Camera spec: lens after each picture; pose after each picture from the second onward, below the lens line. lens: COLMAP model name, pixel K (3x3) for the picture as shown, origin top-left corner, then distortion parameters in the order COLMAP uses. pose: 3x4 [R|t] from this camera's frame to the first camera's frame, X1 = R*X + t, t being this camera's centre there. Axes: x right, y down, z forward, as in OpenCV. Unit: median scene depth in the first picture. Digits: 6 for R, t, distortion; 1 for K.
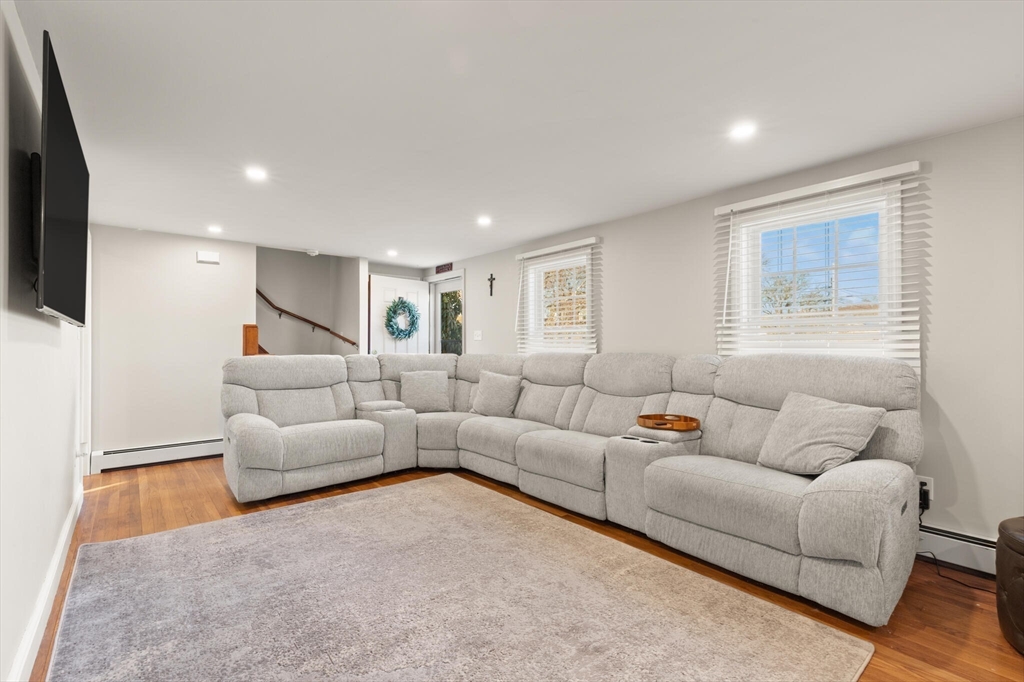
lens RADIAL K [[458.9, 0, 516.4], [0, 458.9, 342.4], [0, 0, 1]] dist [0.002064, 0.000231]
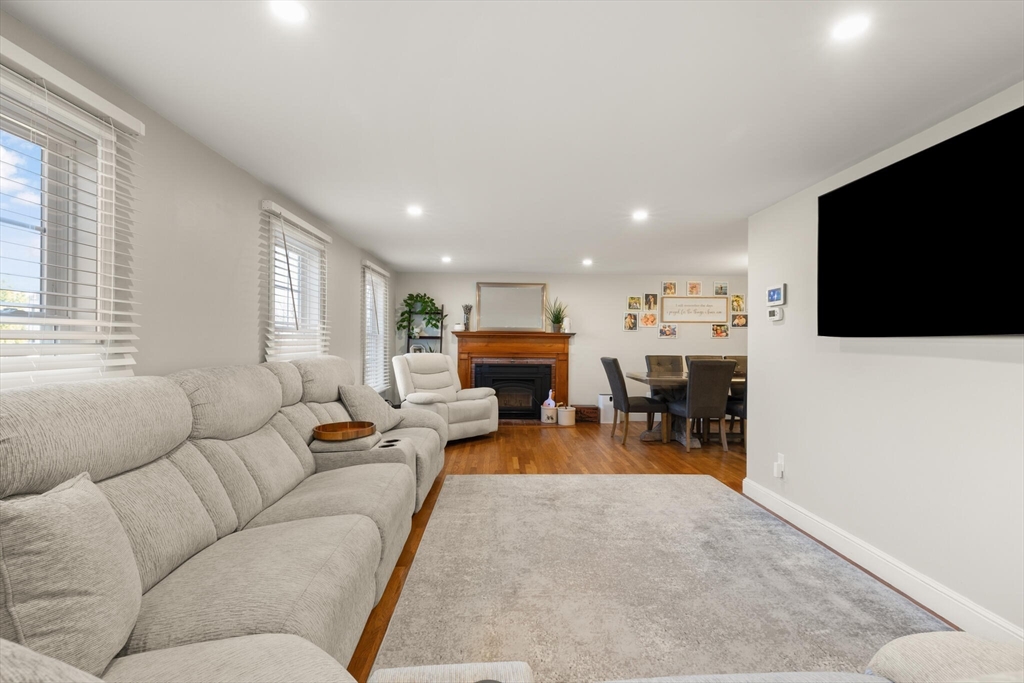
lens RADIAL K [[469.8, 0, 513.7], [0, 469.8, 341.9], [0, 0, 1]] dist [0.001319, -0.000238]
pose [[-0.786219, -0.005567, 0.617923, -0.529139], [-0.008182, 0.999966, -0.001402, -0.015181], [-0.617894, -0.006158, -0.786237, 1.450568]]
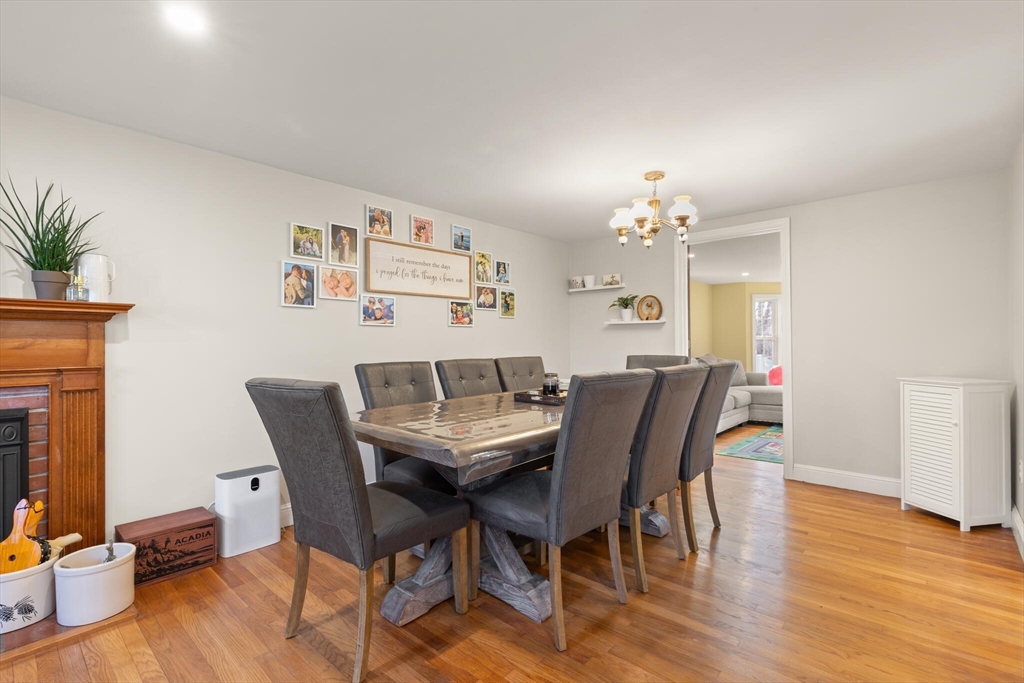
lens RADIAL K [[469.8, 0, 513.7], [0, 469.8, 341.9], [0, 0, 1]] dist [0.001319, -0.000238]
pose [[-0.989916, 0.006371, -0.141511, 0.119105], [0.006640, 0.999977, -0.001430, -0.000863], [0.141499, -0.002355, -0.989936, 0.349386]]
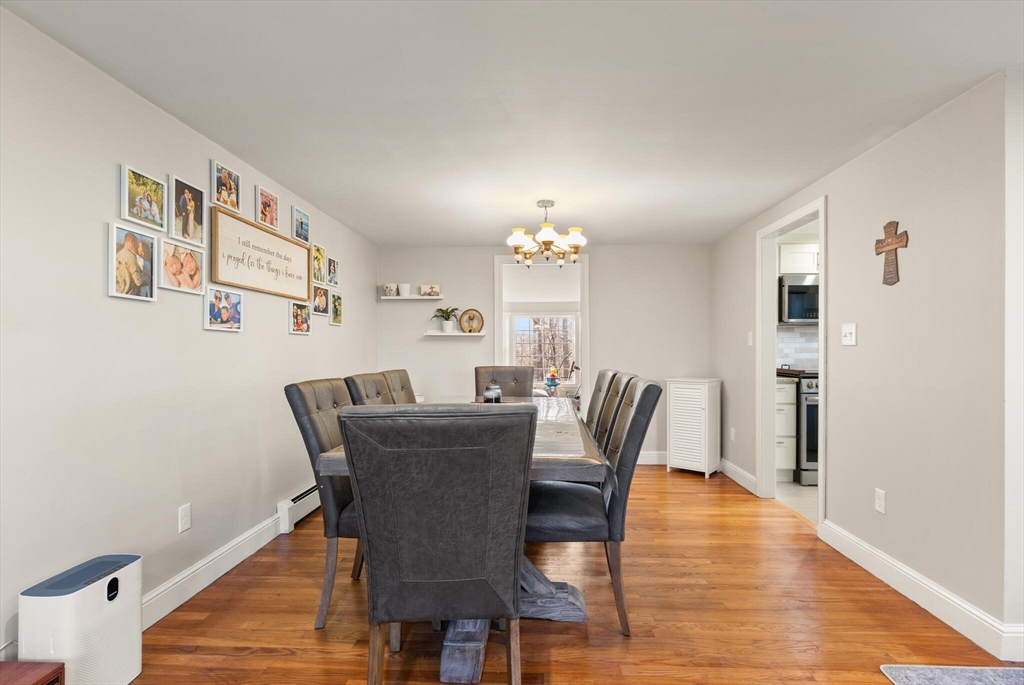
lens RADIAL K [[482.6, 0, 517.4], [0, 482.6, 351.2], [0, 0, 1]] dist [-0.000274, -0.000284]
pose [[-0.677291, 0.002440, -0.735711, 0.528573], [0.004222, 0.999991, -0.000570, -0.005923], [0.735703, -0.003493, -0.677296, 0.136845]]
